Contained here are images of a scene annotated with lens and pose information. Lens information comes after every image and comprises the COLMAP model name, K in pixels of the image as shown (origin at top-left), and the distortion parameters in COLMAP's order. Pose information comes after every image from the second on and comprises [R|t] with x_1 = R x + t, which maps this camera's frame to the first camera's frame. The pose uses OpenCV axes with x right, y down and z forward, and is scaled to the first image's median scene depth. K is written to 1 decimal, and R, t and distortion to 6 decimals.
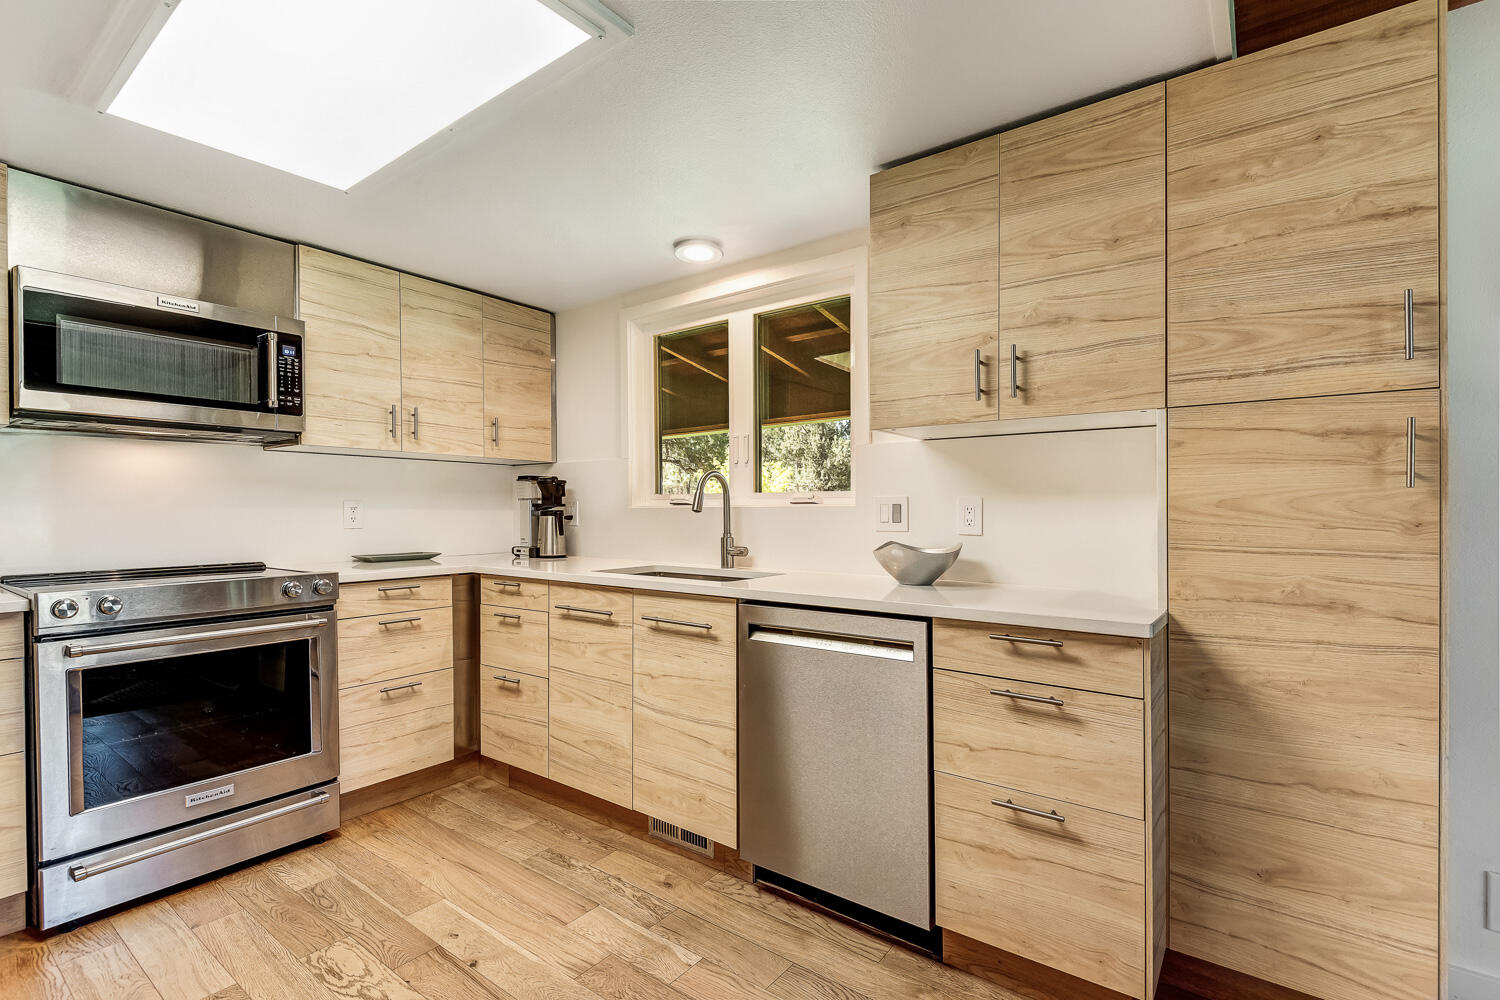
lens RADIAL K [[696.8, 0, 747.8], [0, 696.8, 508.1], [0, 0, 1]] dist [-0.001724, -0.000697]
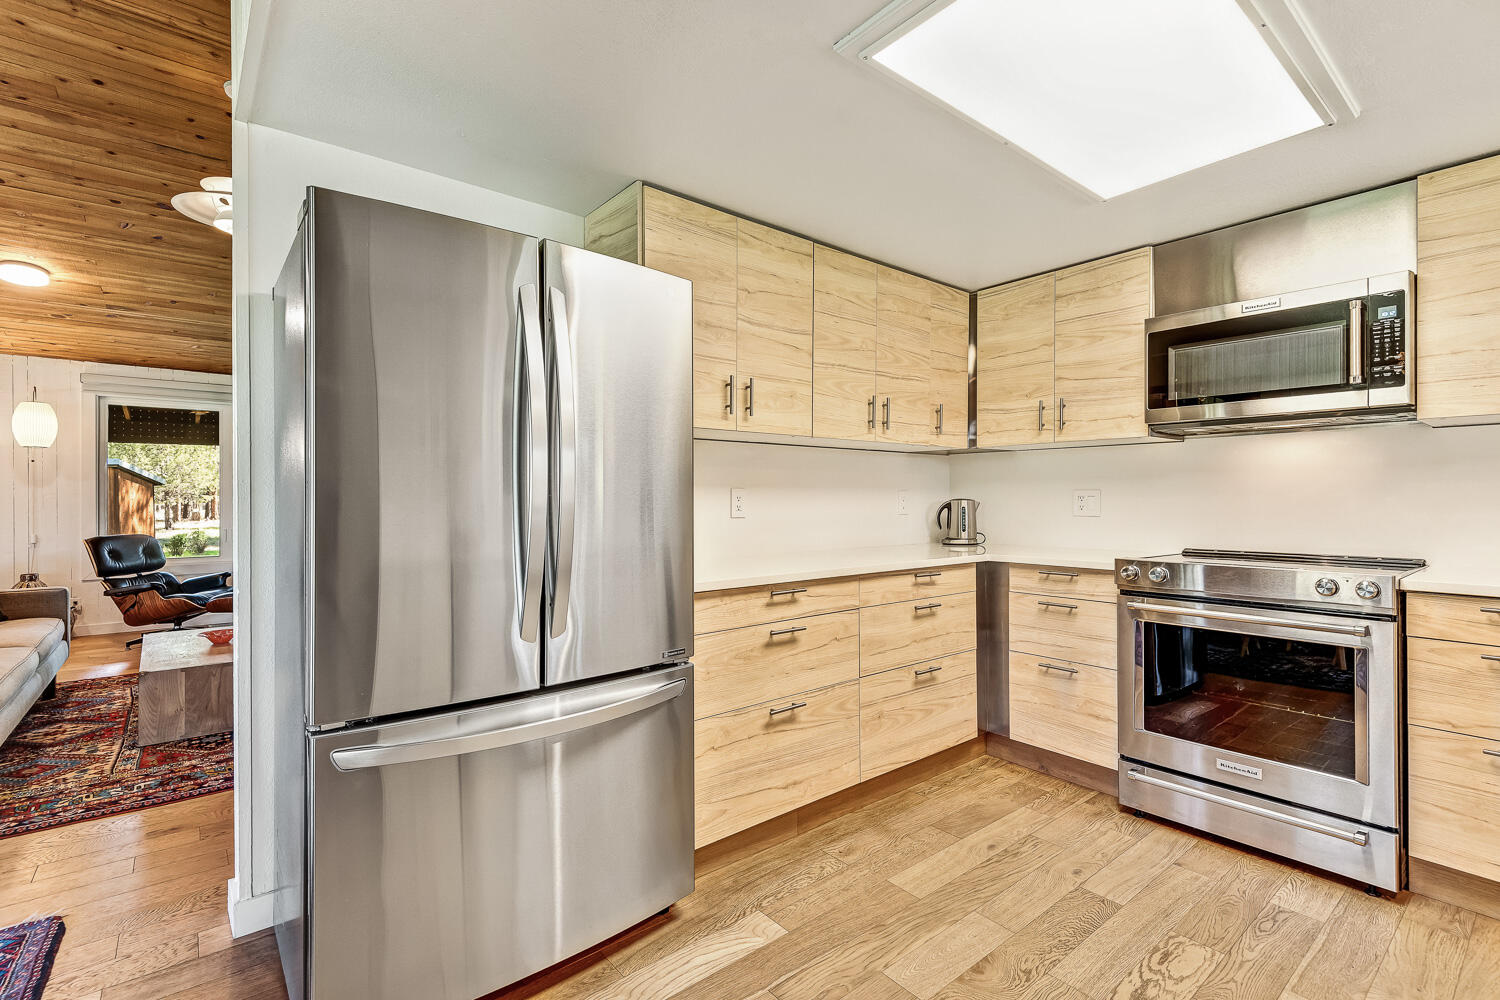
lens RADIAL K [[677.9, 0, 745.2], [0, 677.9, 501.4], [0, 0, 1]] dist [0.036329, -0.011889]
pose [[-0.232666, 0.007131, -0.972531, 0.413317], [0.005393, 0.999967, 0.006042, -0.004266], [0.972542, -0.003839, -0.232697, 0.505870]]
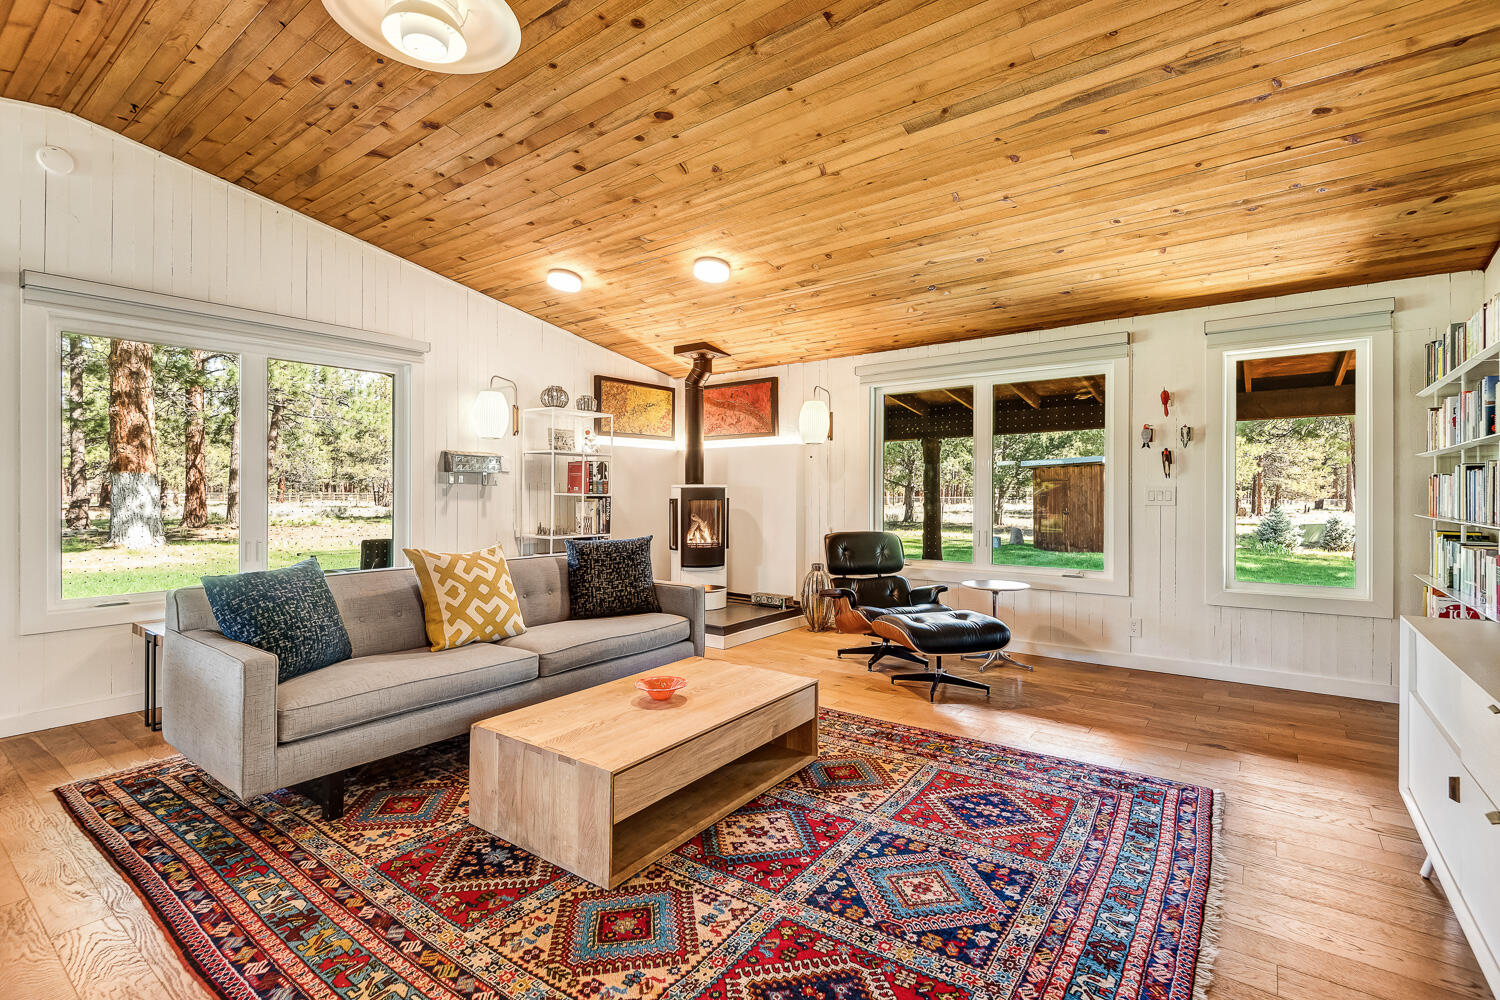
lens RADIAL K [[685.7, 0, 742.0], [0, 685.7, 492.6], [0, 0, 1]] dist [0.041778, -0.024528]
pose [[-0.999987, 0.002880, -0.004292, -1.127452], [0.002902, 0.999983, -0.004968, -0.002483], [0.004278, -0.004980, -0.999978, 0.030076]]
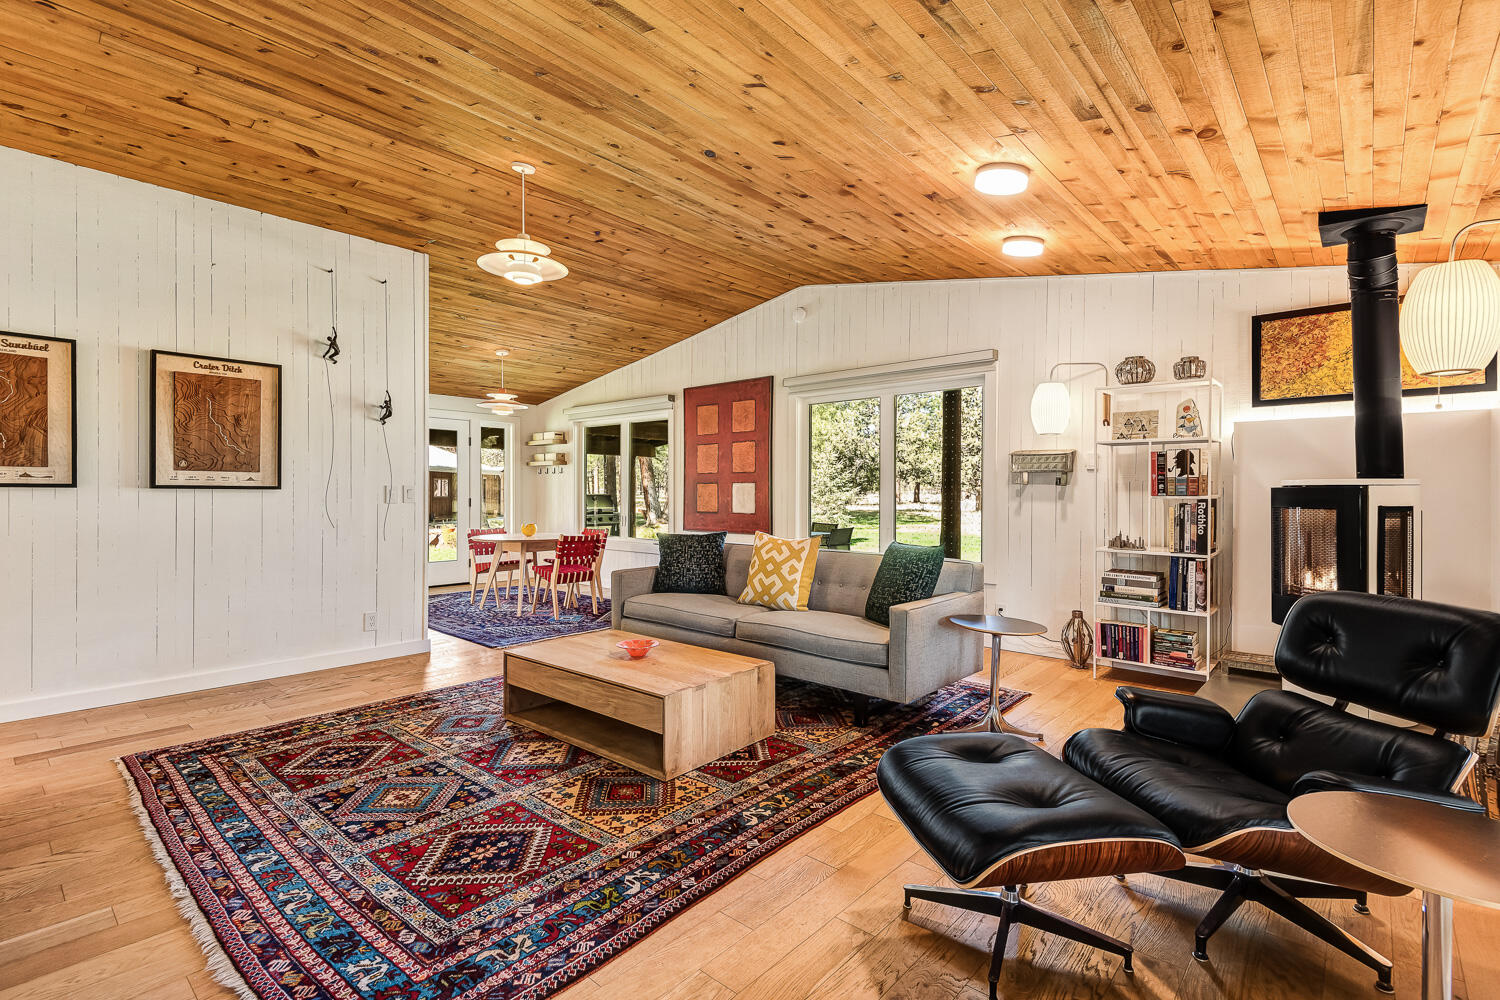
lens RADIAL K [[692.5, 0, 759.6], [0, 692.5, 493.0], [0, 0, 1]] dist [0.024011, -0.014938]
pose [[0.065347, 0.001975, 0.997861, -2.517813], [-0.009287, 0.999956, -0.001371, -0.006725], [-0.997819, -0.009178, 0.065362, -1.570750]]
